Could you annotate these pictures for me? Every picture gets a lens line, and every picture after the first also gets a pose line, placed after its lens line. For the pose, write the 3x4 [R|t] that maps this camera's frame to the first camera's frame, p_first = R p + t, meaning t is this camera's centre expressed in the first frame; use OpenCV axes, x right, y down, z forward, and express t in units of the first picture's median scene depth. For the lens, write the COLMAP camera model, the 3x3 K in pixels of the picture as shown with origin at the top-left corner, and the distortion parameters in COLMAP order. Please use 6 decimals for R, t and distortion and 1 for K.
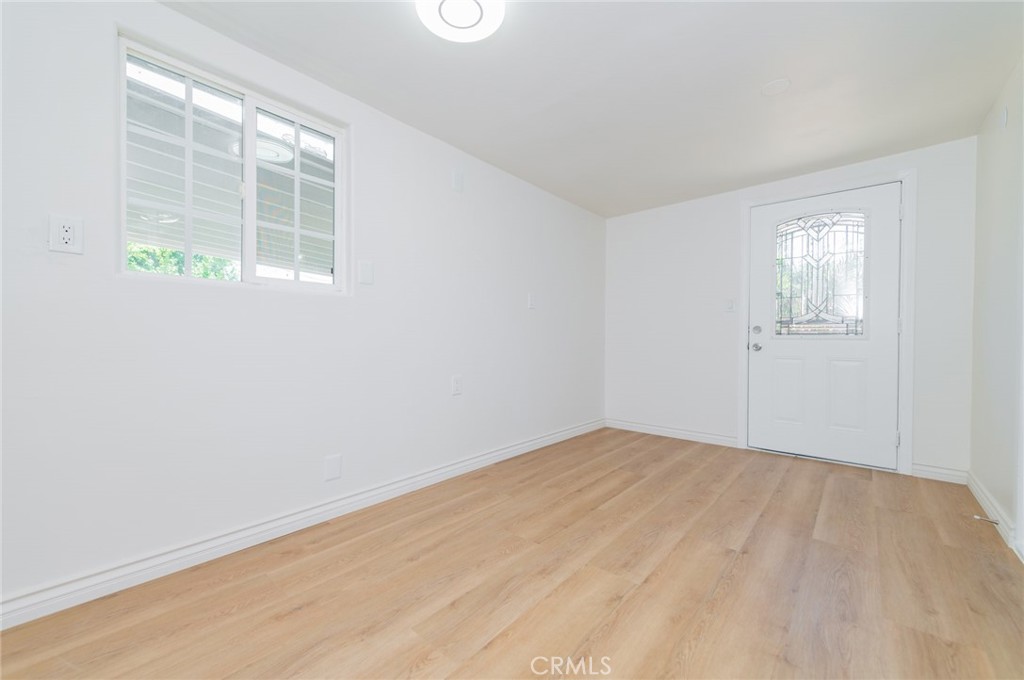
lens RADIAL K [[401.1, 0, 519.3], [0, 401.1, 342.9], [0, 0, 1]] dist [0.001190, -0.000264]
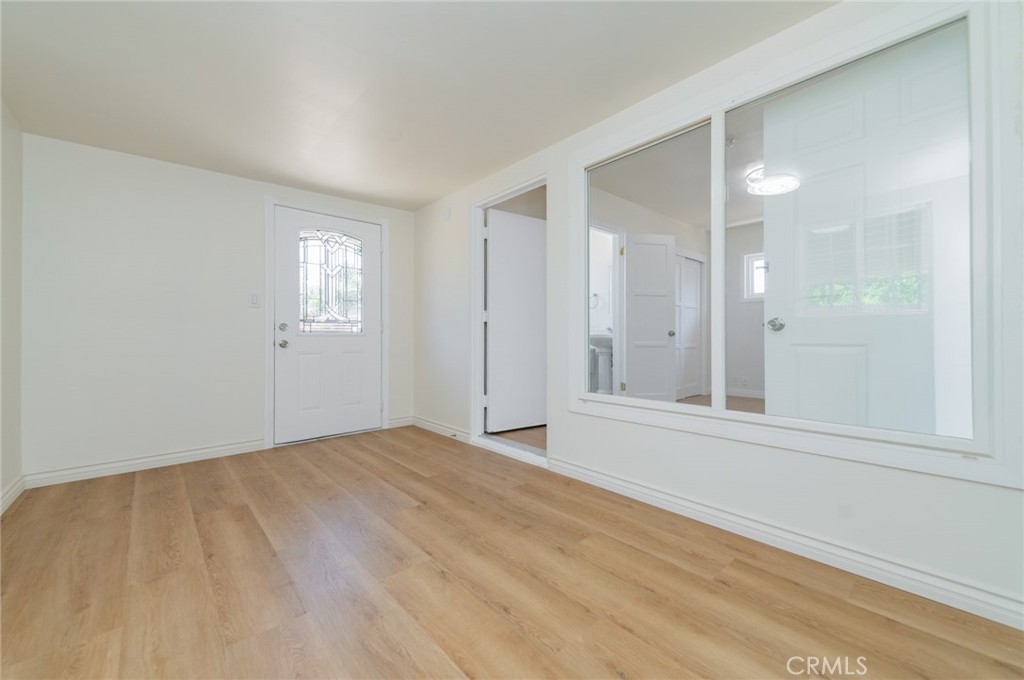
lens RADIAL K [[401.1, 0, 519.3], [0, 401.1, 334.2], [0, 0, 1]] dist [0.001190, -0.000264]
pose [[0.132008, 0.000468, 0.991249, -0.441290], [0.017541, 0.999842, -0.002808, -0.001409], [-0.991093, 0.017759, 0.131979, 0.354154]]
